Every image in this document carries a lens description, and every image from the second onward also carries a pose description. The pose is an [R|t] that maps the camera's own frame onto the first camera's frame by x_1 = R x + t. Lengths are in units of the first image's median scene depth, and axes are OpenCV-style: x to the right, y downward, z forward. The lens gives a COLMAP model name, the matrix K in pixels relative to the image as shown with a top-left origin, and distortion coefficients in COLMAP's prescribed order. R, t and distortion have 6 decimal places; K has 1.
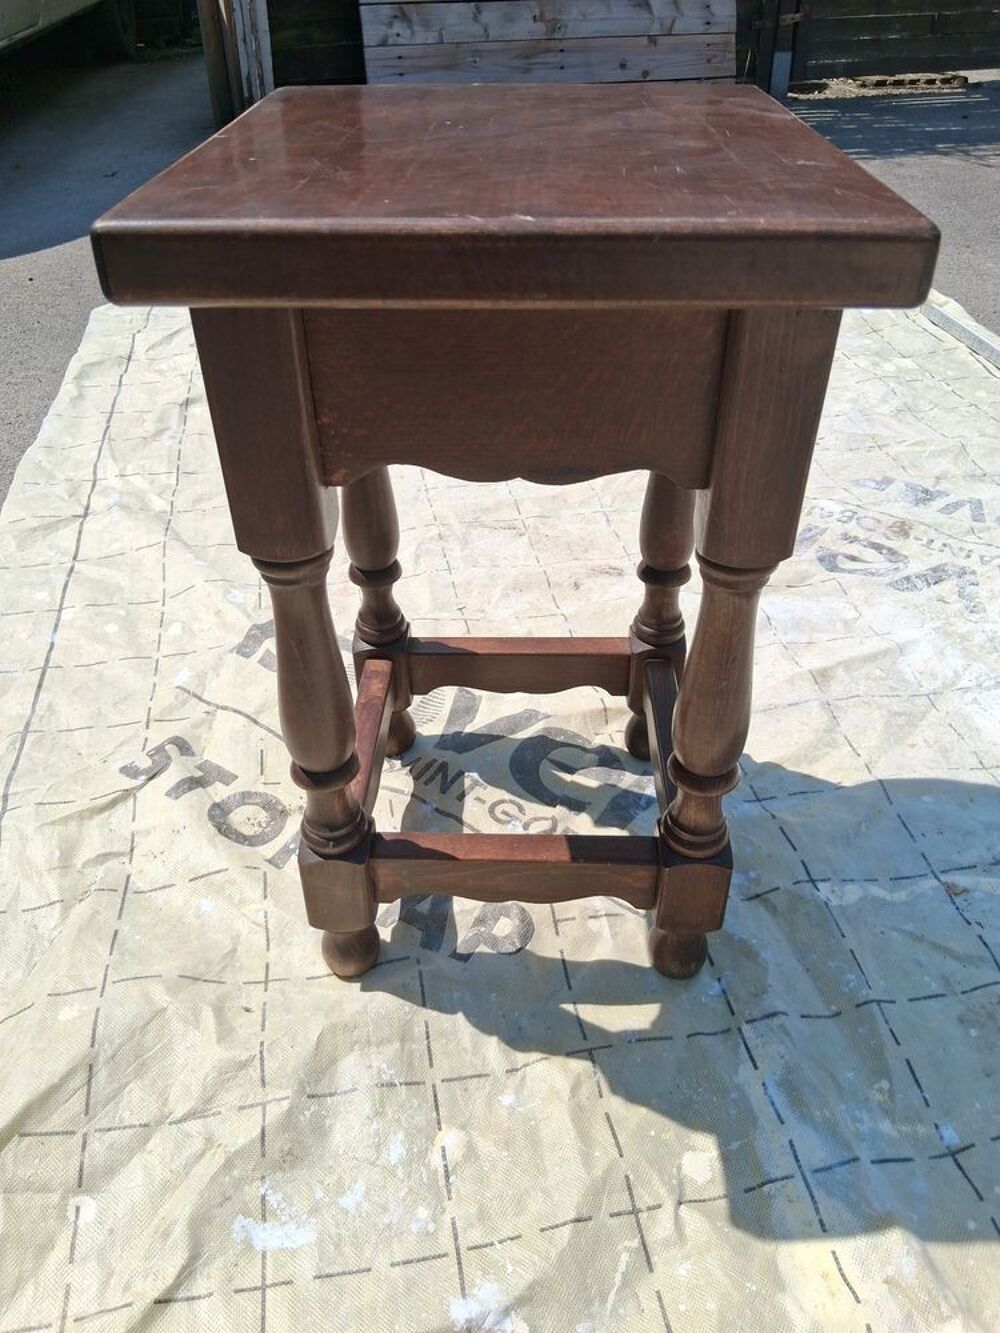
lens RADIAL K [[1040.9, 0, 493.8], [0, 1040.9, 693.1], [0, 0, 1]] dist [0.080177, -0.142522]
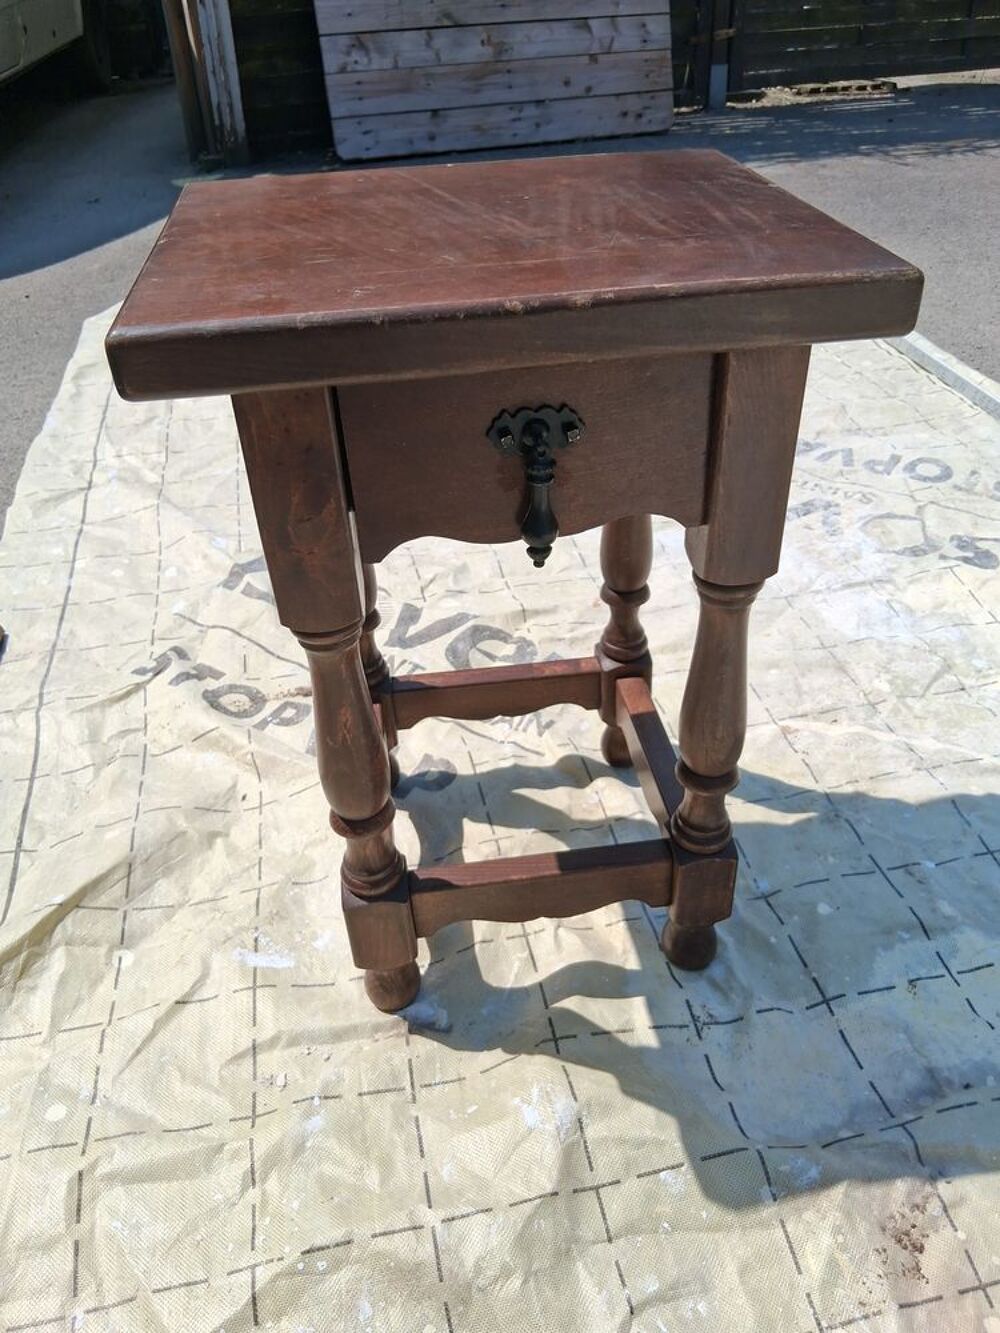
lens RADIAL K [[1024.1, 0, 505.1], [0, 1024.1, 705.1], [0, 0, 1]] dist [0.101734, -0.196408]
pose [[0.999005, -0.041903, 0.015254, 0.044584], [0.041841, 0.999115, 0.004398, 0.082314], [-0.015425, -0.003756, 0.999874, -0.156382]]
